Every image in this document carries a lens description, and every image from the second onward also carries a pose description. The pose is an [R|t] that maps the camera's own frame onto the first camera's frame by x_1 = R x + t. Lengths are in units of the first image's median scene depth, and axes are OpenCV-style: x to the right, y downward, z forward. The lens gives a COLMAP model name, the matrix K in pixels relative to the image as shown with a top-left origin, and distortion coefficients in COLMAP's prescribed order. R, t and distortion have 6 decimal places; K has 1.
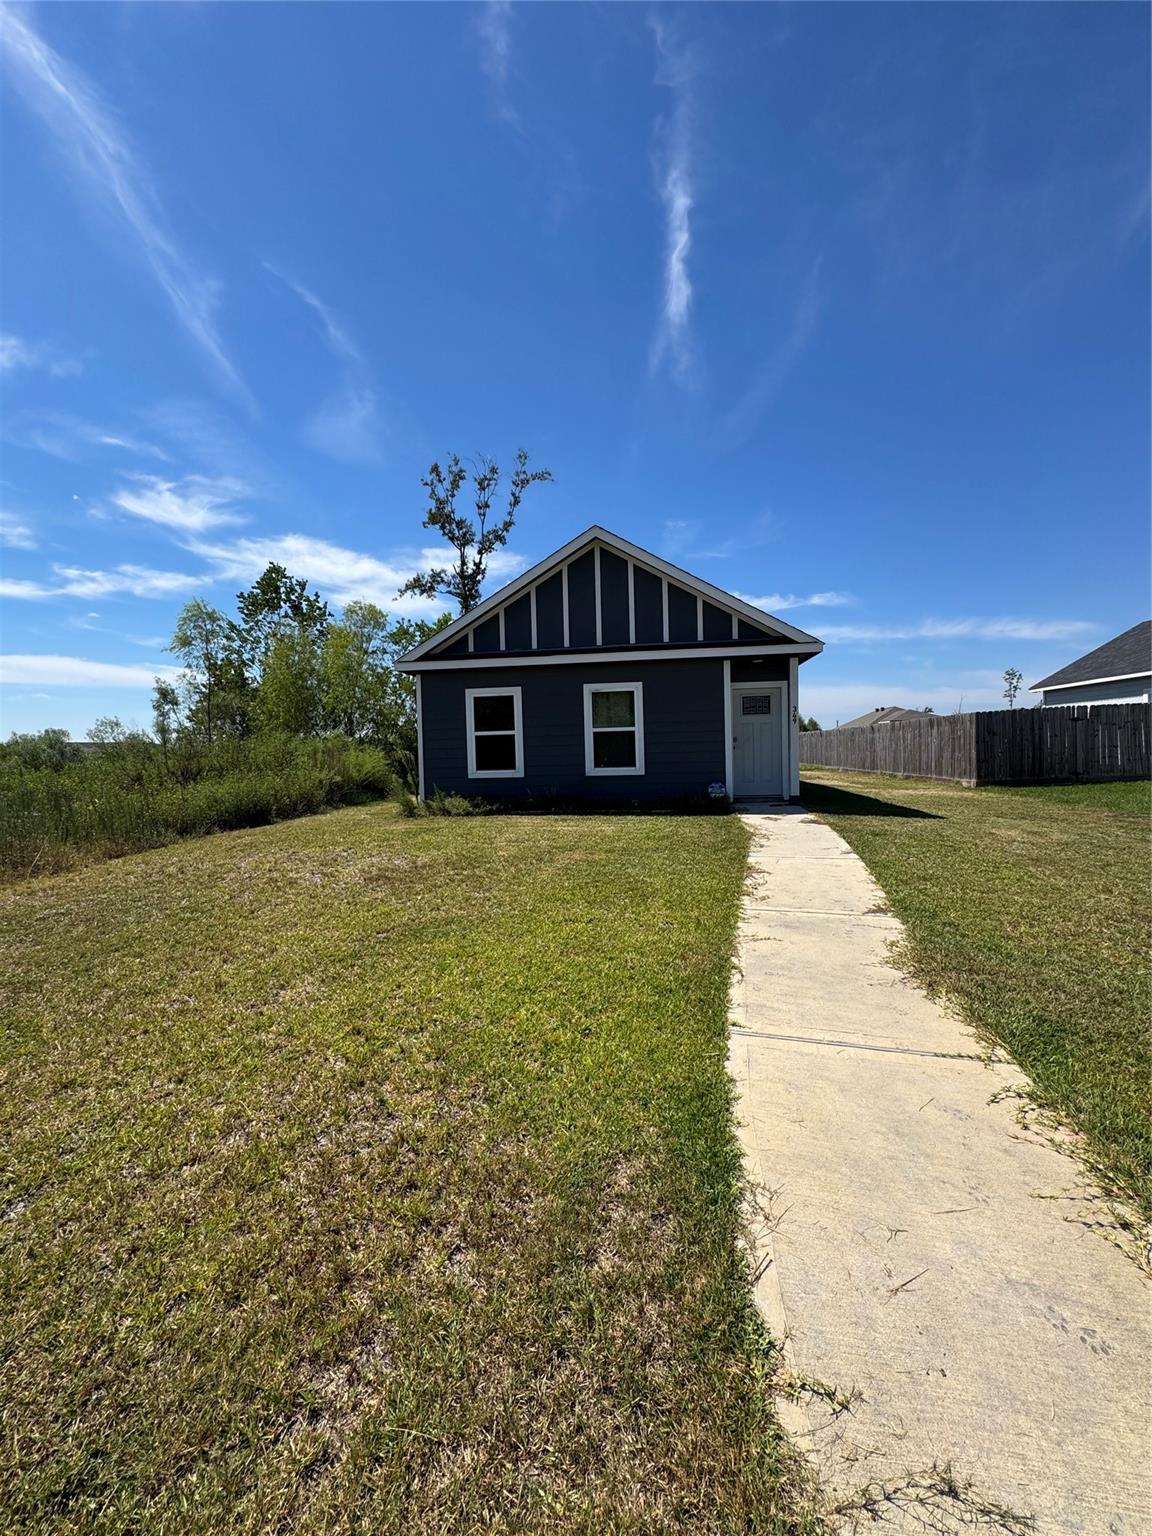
lens RADIAL K [[616.0, 0, 578.4], [0, 616.0, 768.9], [0, 0, 1]] dist [-0.011608, 0.000190]
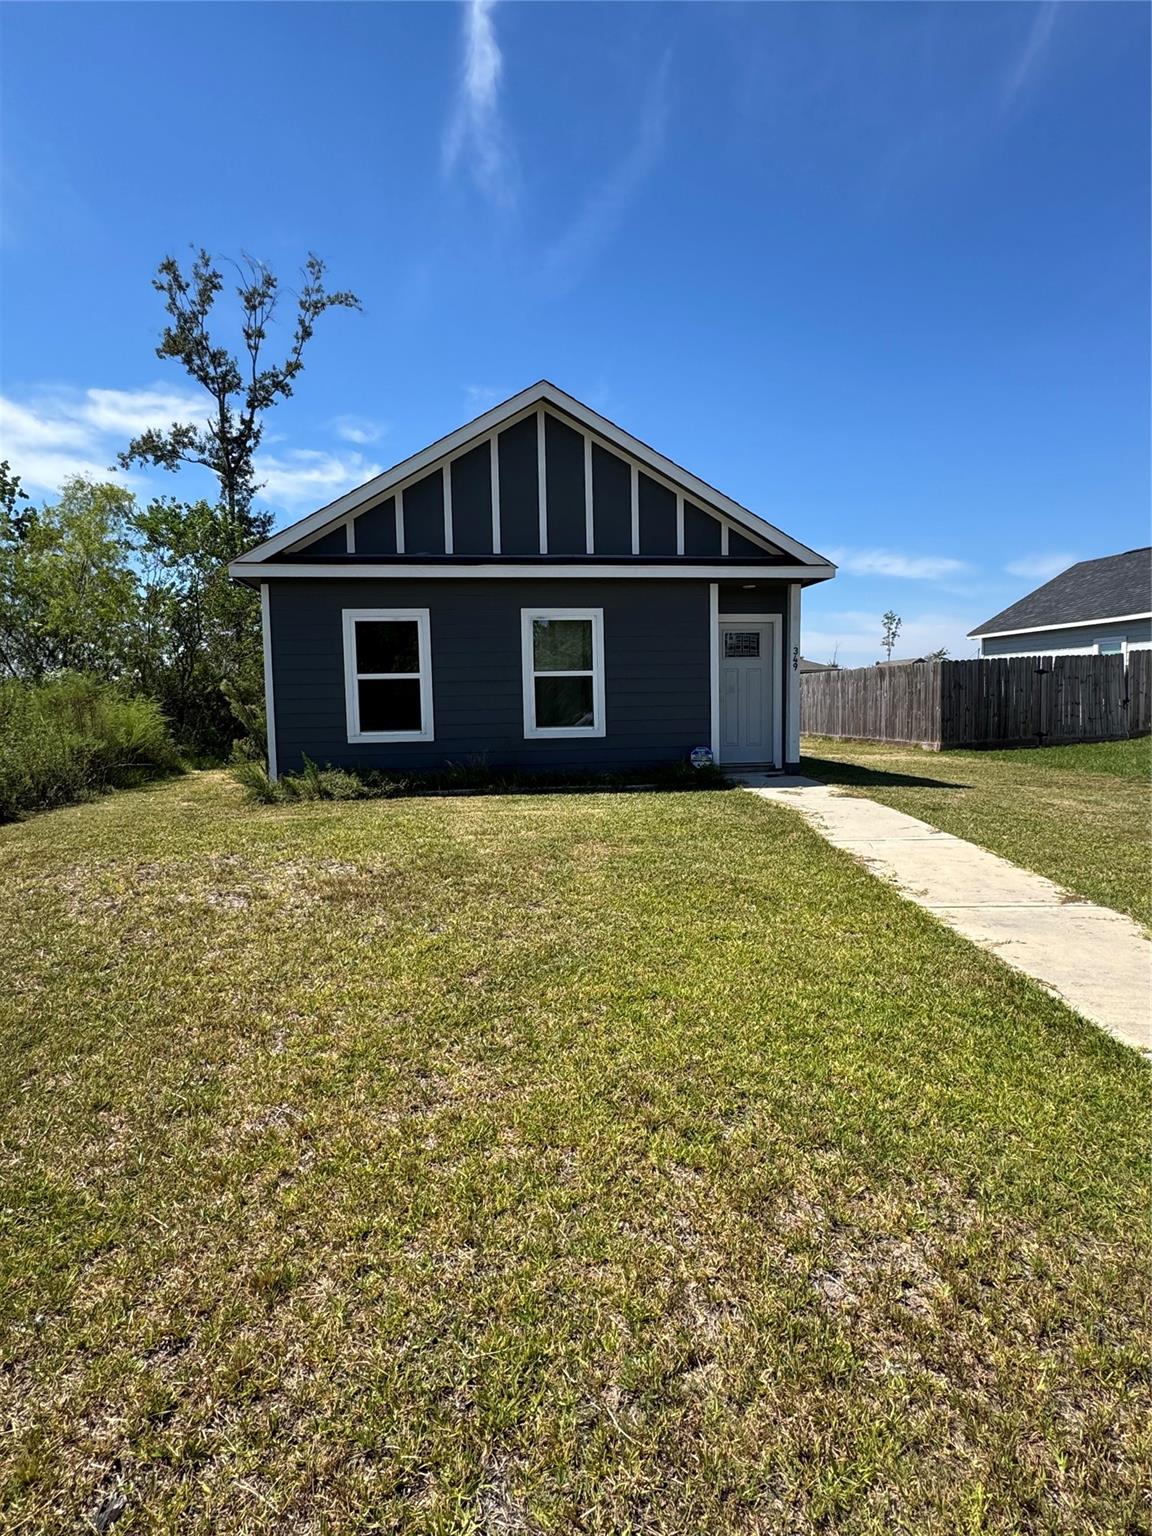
lens RADIAL K [[841.0, 0, 581.9], [0, 841.0, 769.1], [0, 0, 1]] dist [-0.018043, 0.012514]
pose [[0.962230, -0.014001, 0.271877, -0.184274], [0.001959, 0.999007, 0.044514, 0.003153], [-0.272230, -0.042300, 0.961302, 0.049742]]
